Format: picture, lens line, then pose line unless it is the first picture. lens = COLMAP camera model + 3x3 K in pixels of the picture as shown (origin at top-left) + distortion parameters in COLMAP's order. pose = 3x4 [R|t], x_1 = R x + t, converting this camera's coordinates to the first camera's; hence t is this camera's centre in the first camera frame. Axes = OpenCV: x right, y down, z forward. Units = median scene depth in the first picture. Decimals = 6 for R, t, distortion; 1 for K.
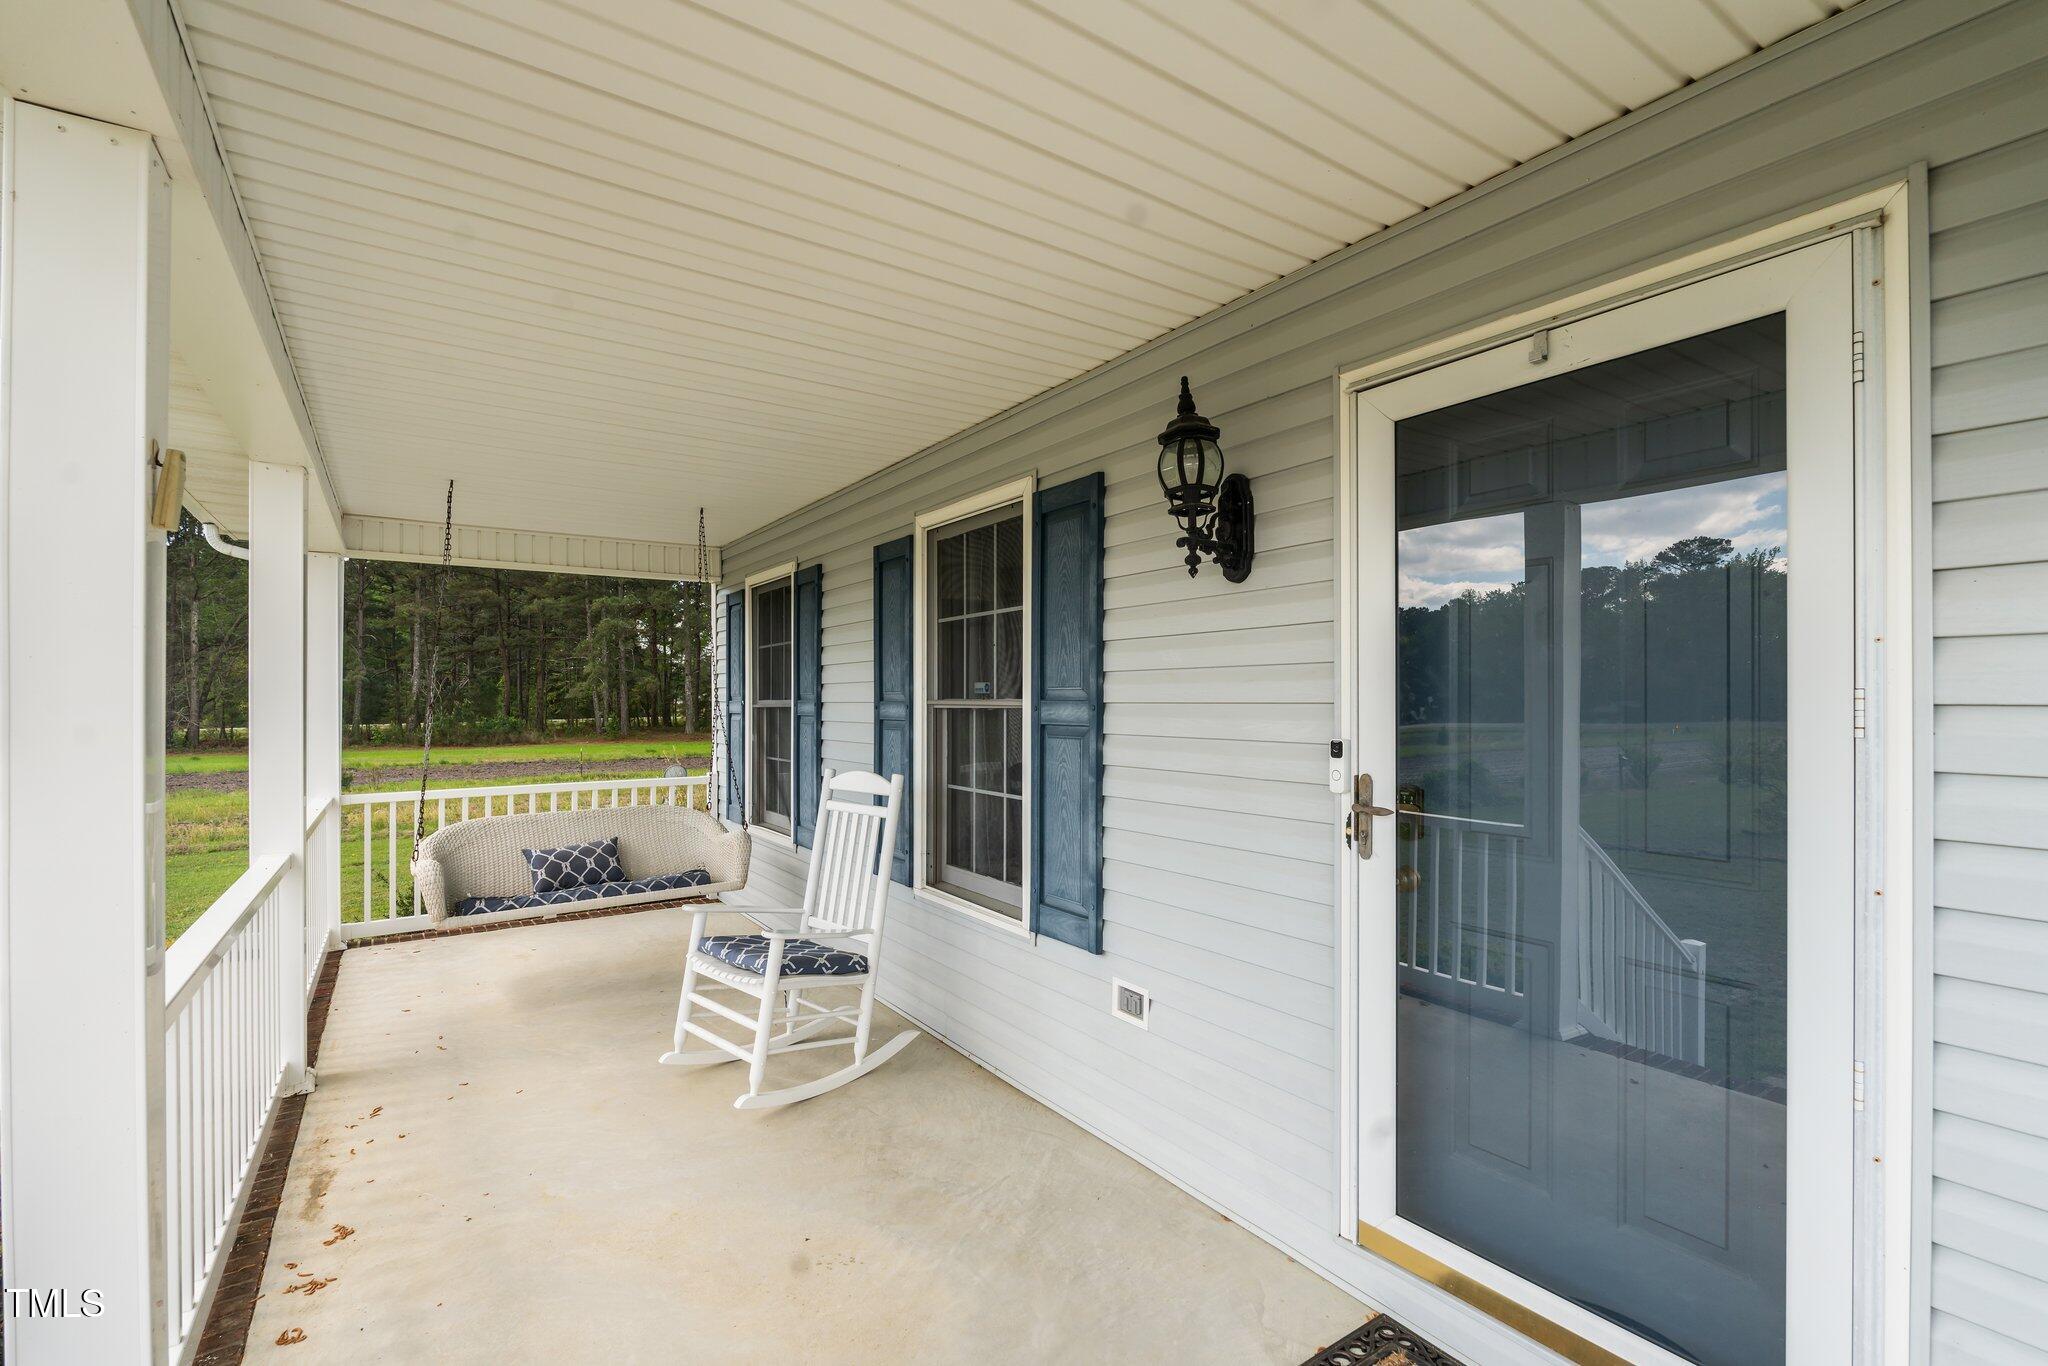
lens RADIAL K [[901.6, 0, 1021.6], [0, 901.6, 698.3], [0, 0, 1]] dist [-0.011174, 0.001759]
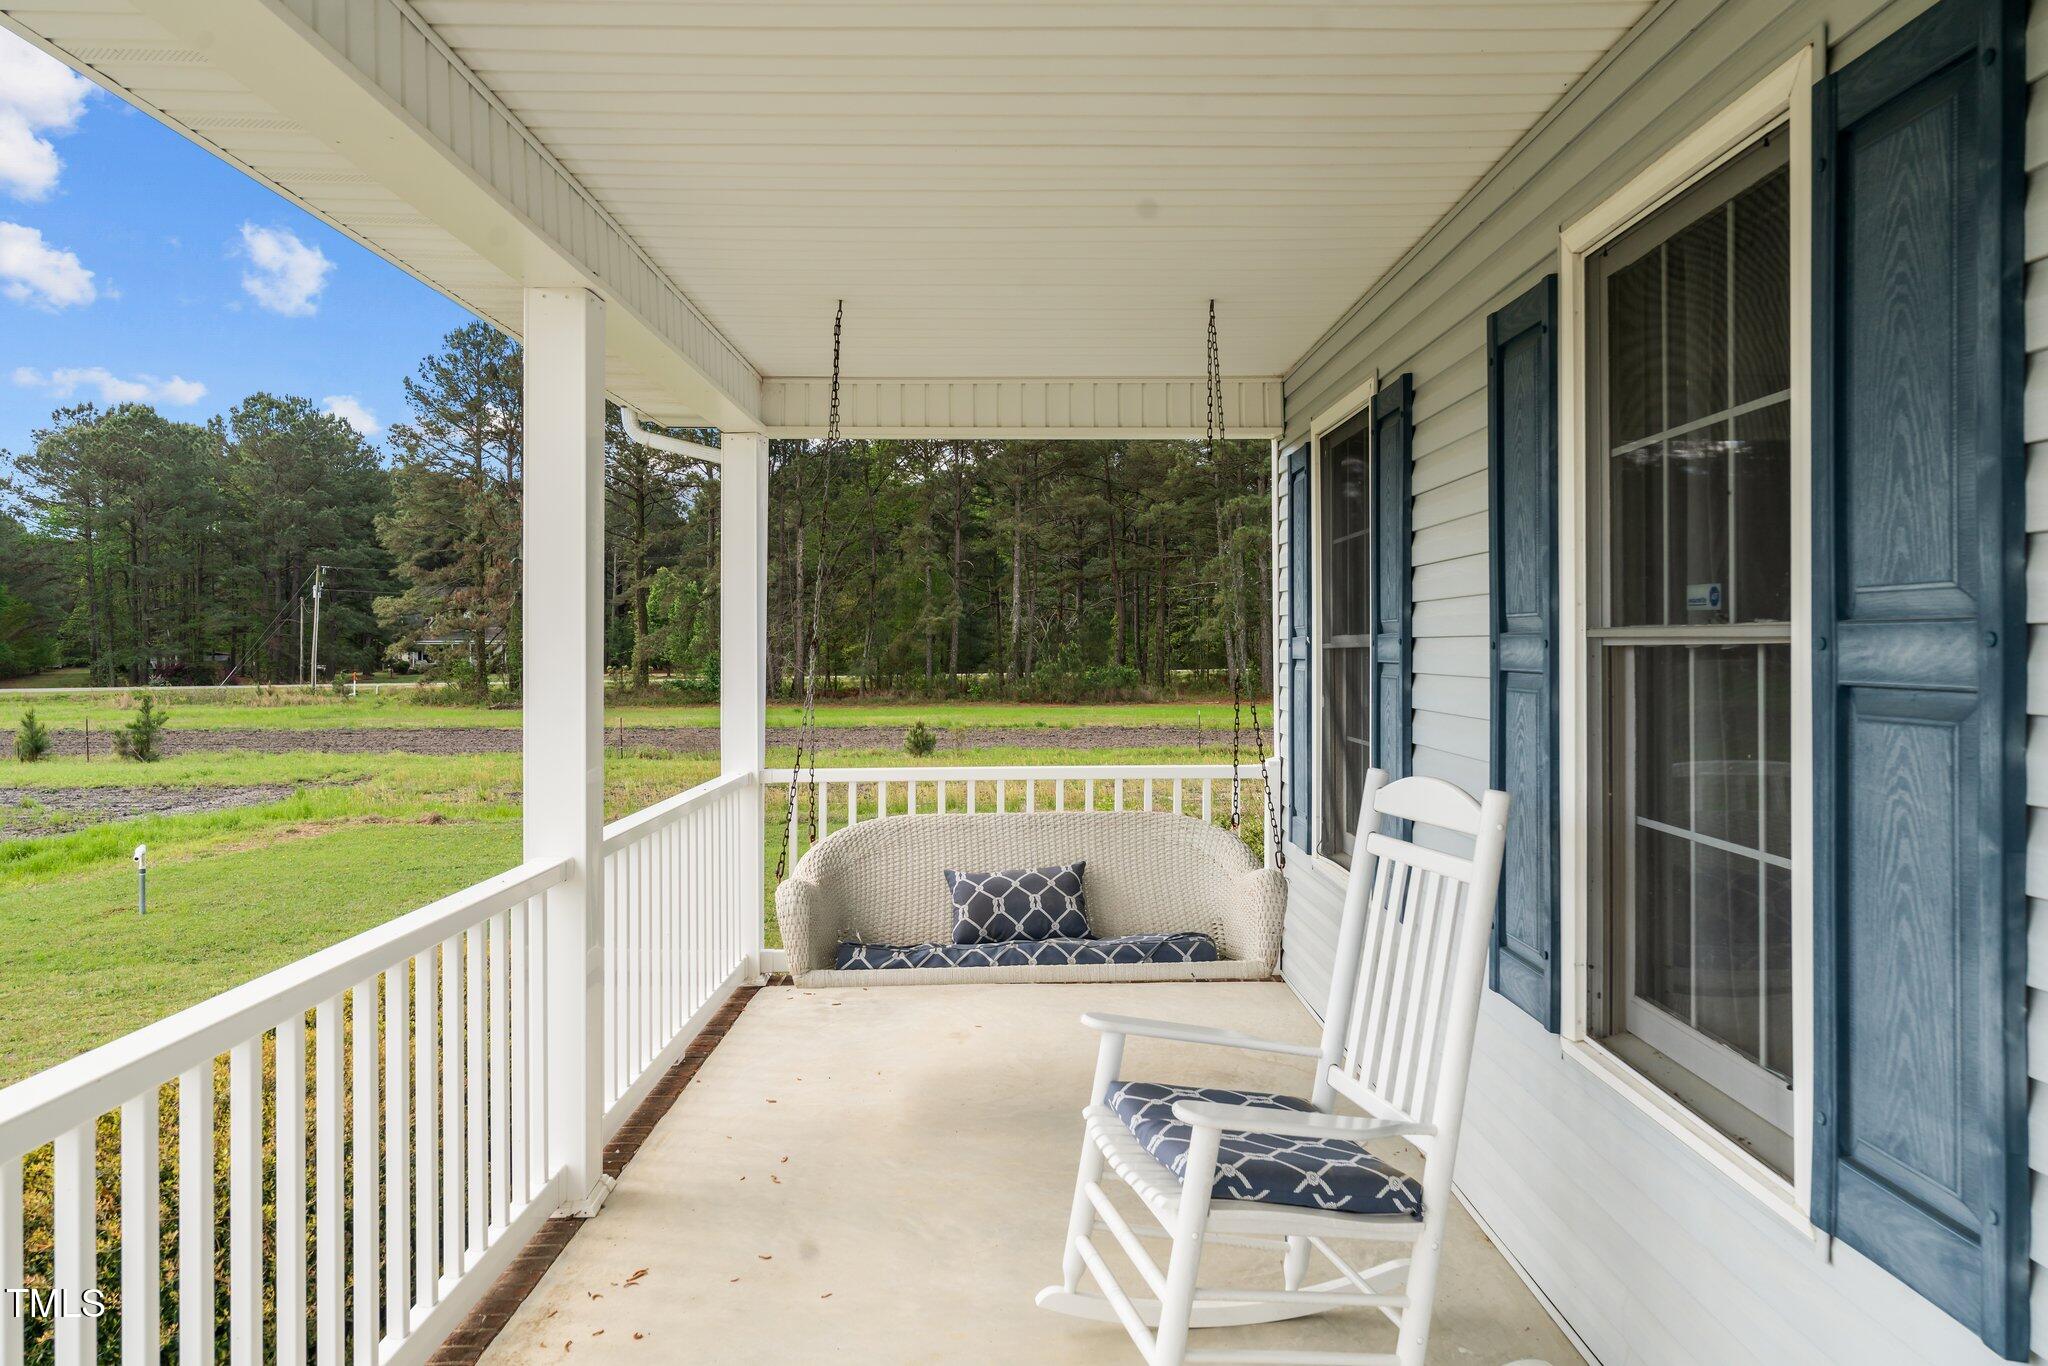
lens RADIAL K [[1393.1, 0, 1033.7], [0, 1393.1, 630.5], [0, 0, 1]] dist [-0.010000, 0.010111]
pose [[0.834858, -0.005633, -0.550436, 0.050352], [0.001897, 0.999971, -0.007356, 0.007913], [0.550461, 0.005097, 0.834845, 0.267630]]
